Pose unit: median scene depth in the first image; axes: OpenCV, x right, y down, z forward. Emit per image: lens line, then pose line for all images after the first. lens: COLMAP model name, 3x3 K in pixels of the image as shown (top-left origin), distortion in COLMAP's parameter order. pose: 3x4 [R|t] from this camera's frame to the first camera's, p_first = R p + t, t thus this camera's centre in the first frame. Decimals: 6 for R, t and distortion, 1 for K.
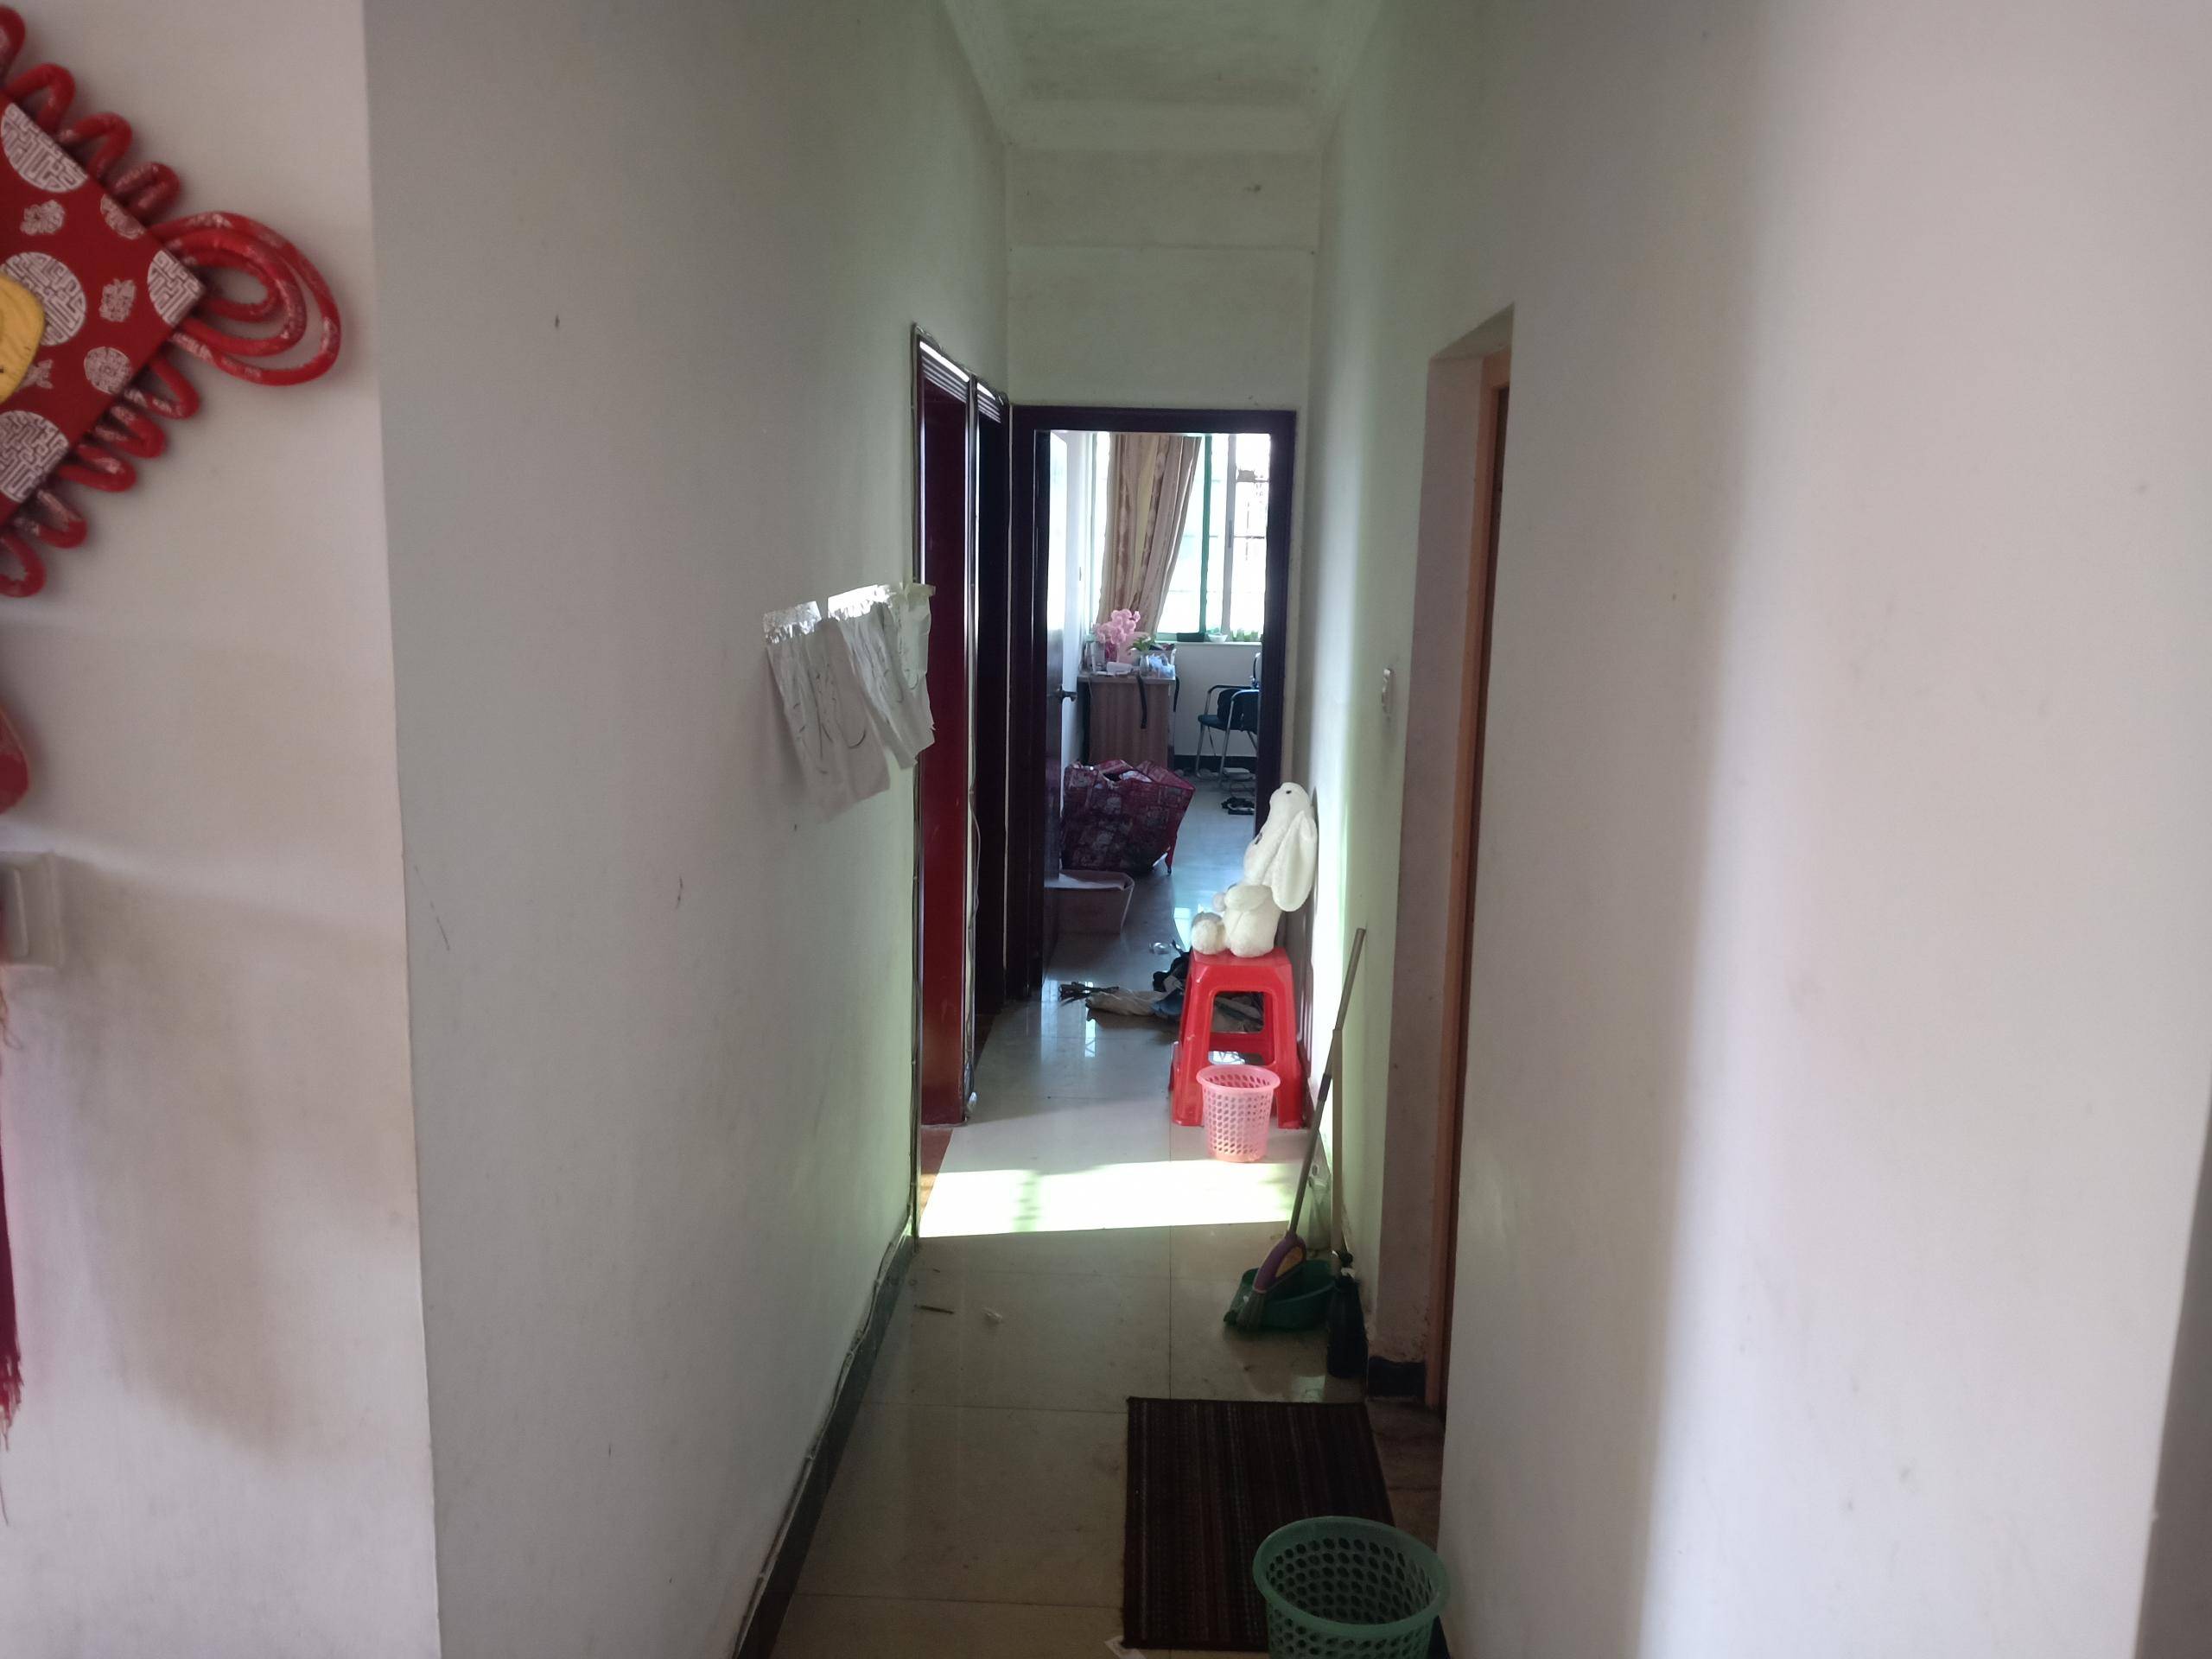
lens RADIAL K [[1744.2, 0, 1106.0], [0, 1744.2, 829.5], [0, 0, 1]] dist [0.005215, -0.004705]
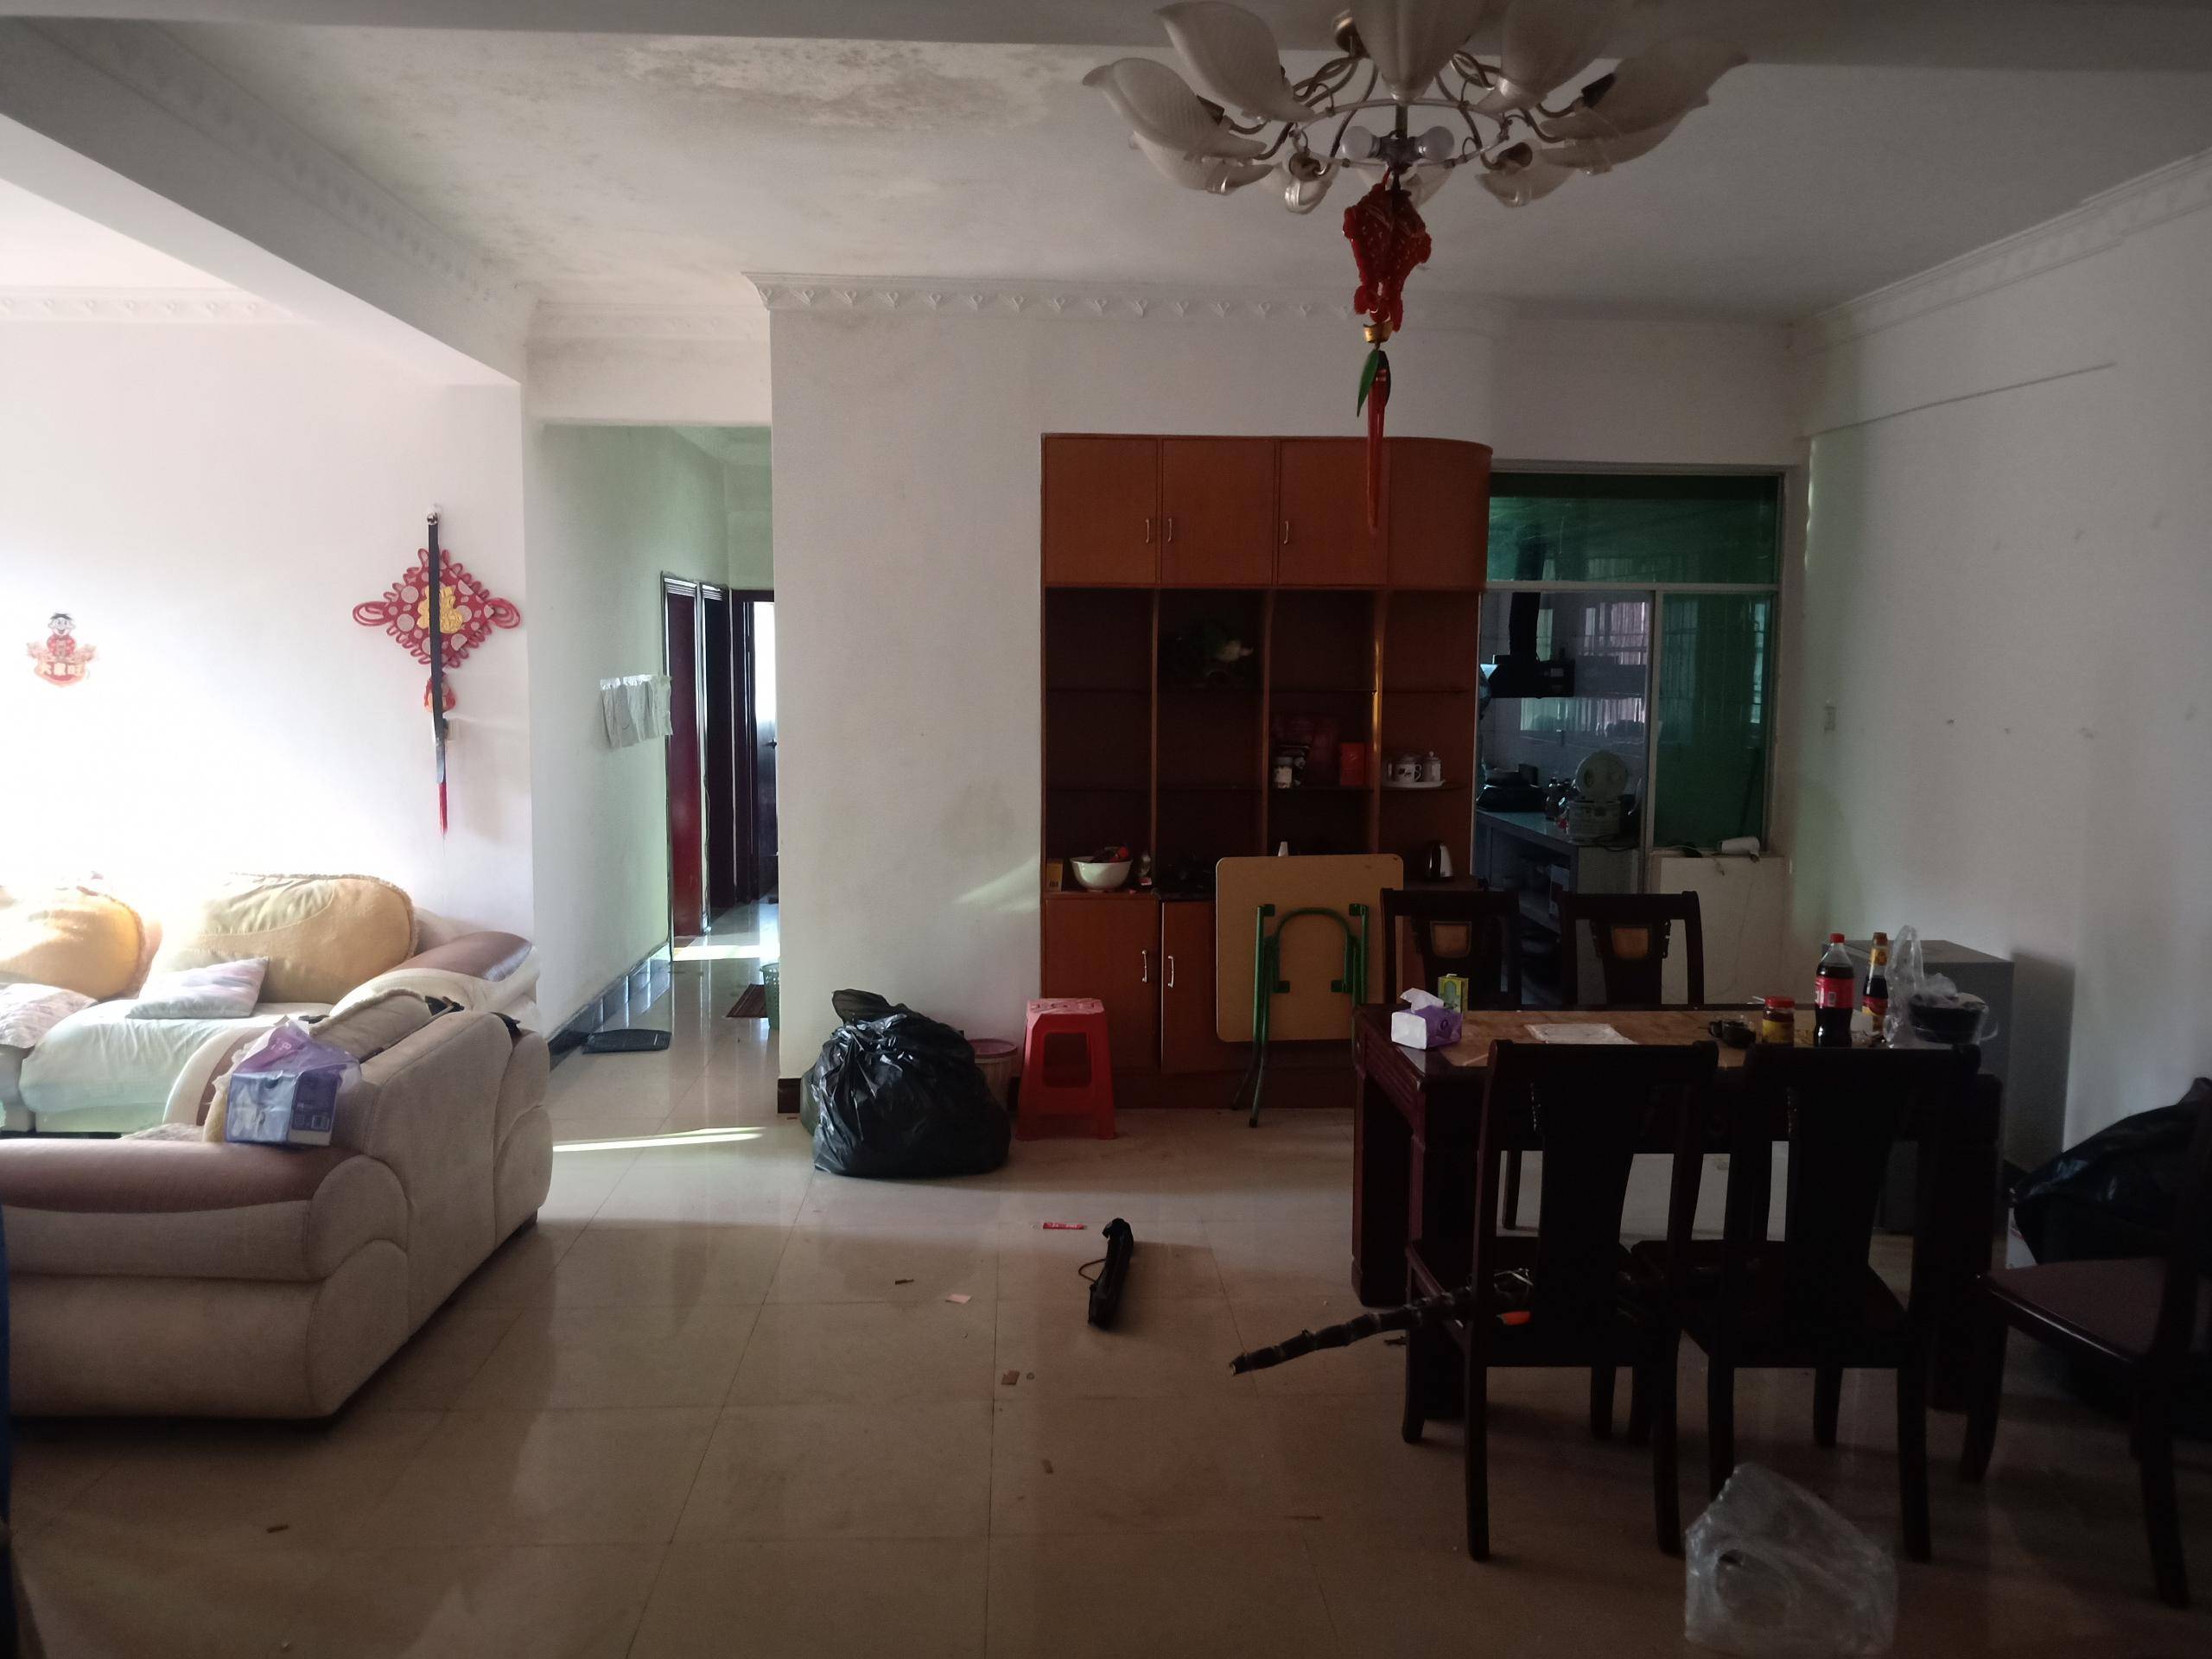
lens RADIAL K [[1744.2, 0, 1106.0], [0, 1744.2, 829.5], [0, 0, 1]] dist [0.005215, -0.004705]
pose [[0.996170, -0.026217, 0.083417, 0.837788], [0.031859, 0.997242, -0.067035, 0.727350], [-0.081430, 0.069435, 0.994257, -4.132721]]
